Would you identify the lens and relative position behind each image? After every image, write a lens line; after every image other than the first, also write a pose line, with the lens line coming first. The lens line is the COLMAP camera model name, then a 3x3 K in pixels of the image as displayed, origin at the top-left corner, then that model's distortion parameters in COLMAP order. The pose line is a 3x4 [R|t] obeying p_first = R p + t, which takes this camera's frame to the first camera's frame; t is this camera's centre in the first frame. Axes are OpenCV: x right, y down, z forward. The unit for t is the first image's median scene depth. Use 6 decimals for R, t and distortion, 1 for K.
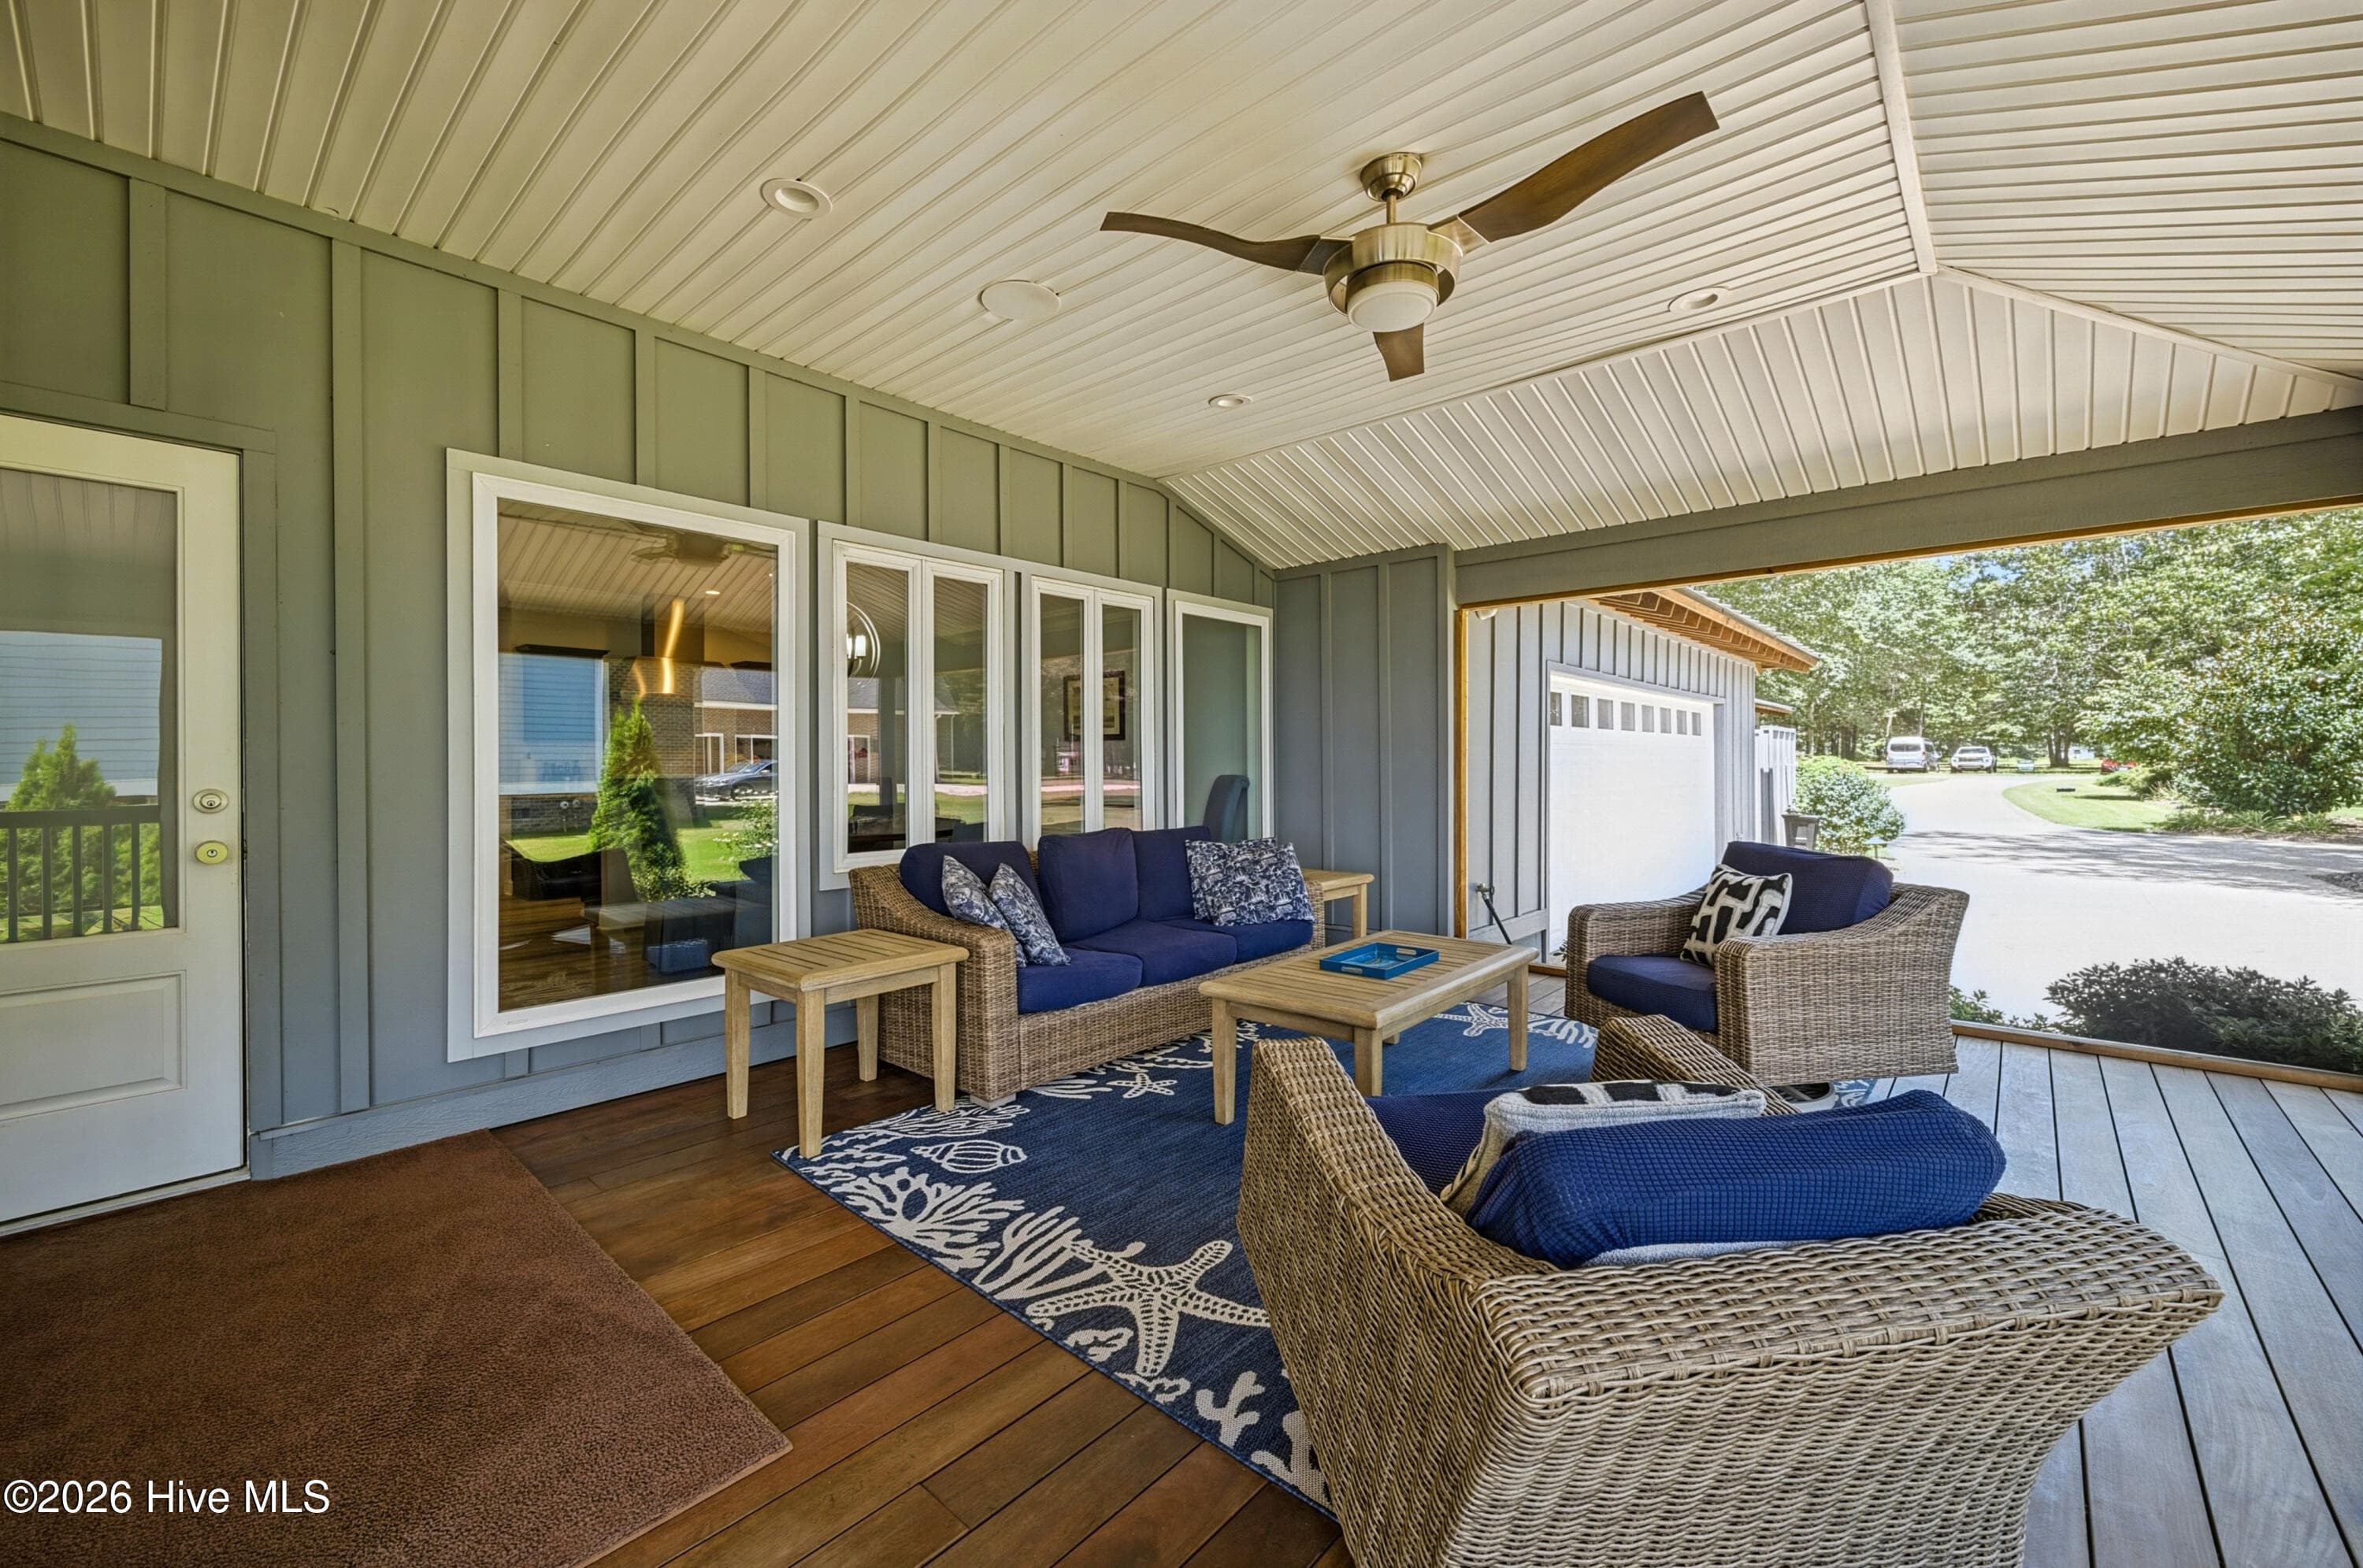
lens RADIAL K [[942.7, 0, 1181.5], [0, 942.7, 784.0], [0, 0, 1]] dist [-0.002581, -0.000095]
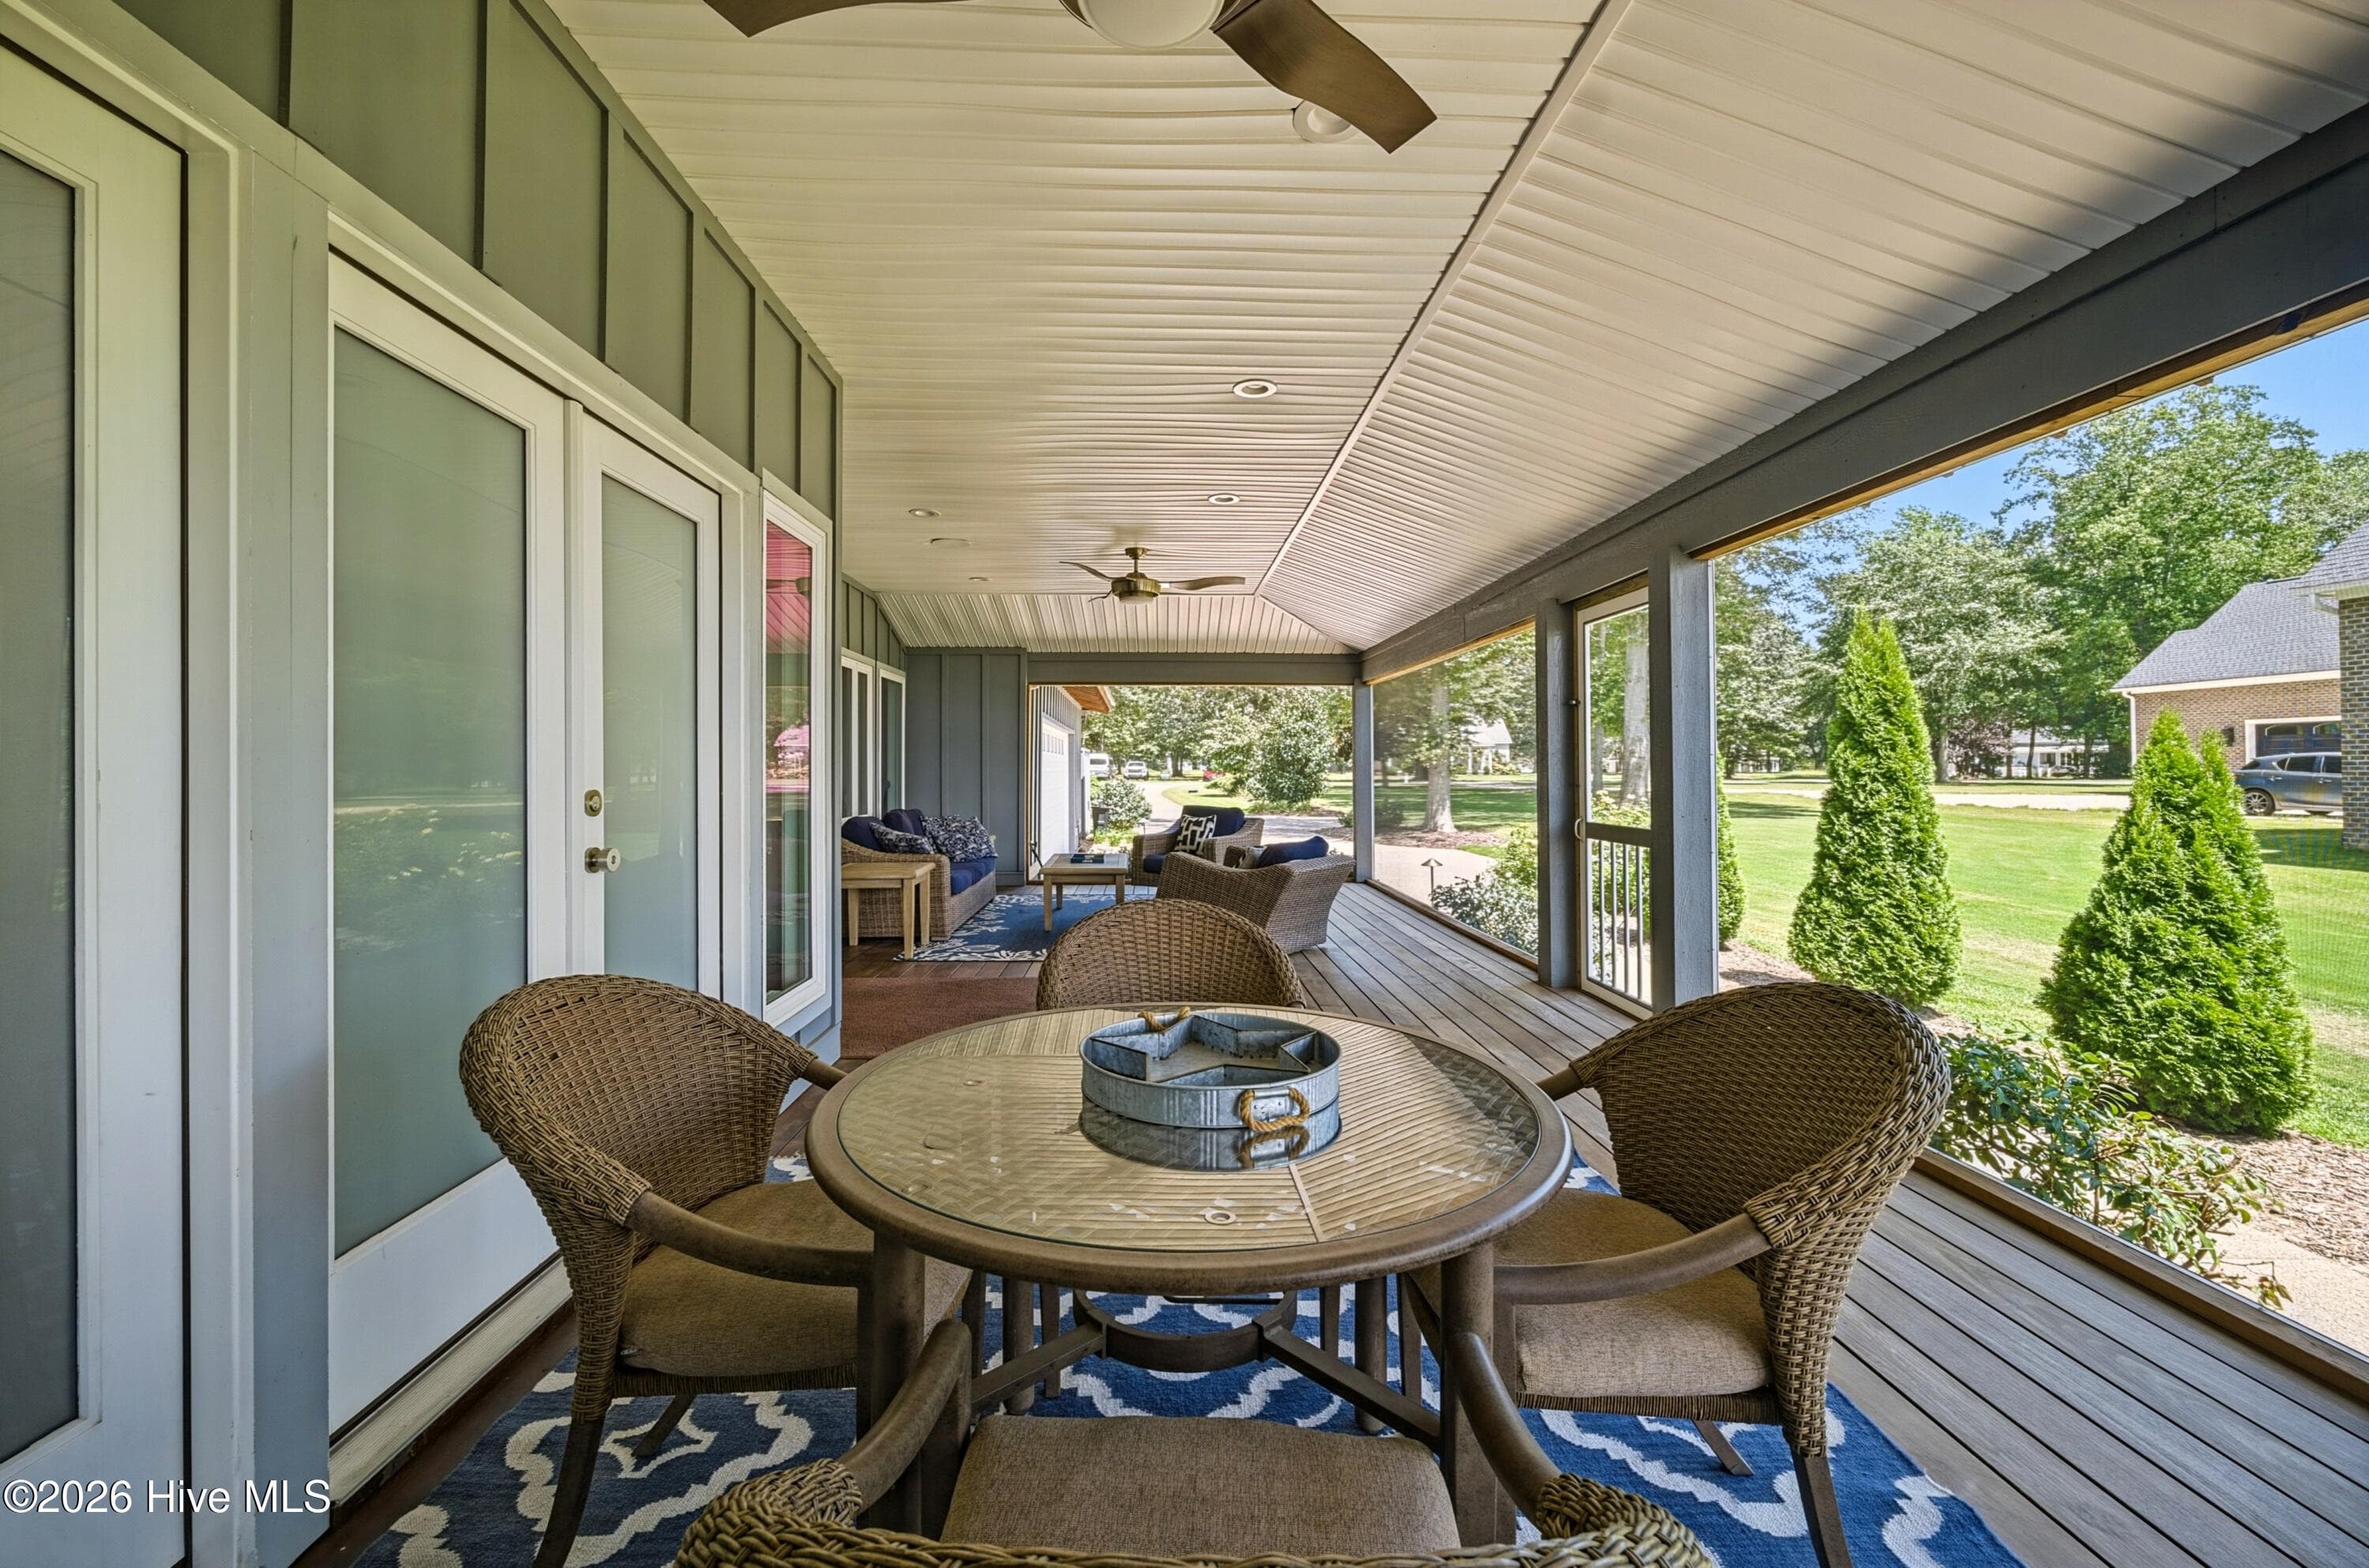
lens RADIAL K [[945.1, 0, 1184.5], [0, 945.1, 784.0], [0, 0, 1]] dist [-0.002581, -0.000095]
pose [[0.720037, -0.006635, 0.693904, -0.220499], [0.014107, 0.999888, -0.005077, 0.004429], [-0.693792, 0.013445, 0.720050, -0.144912]]
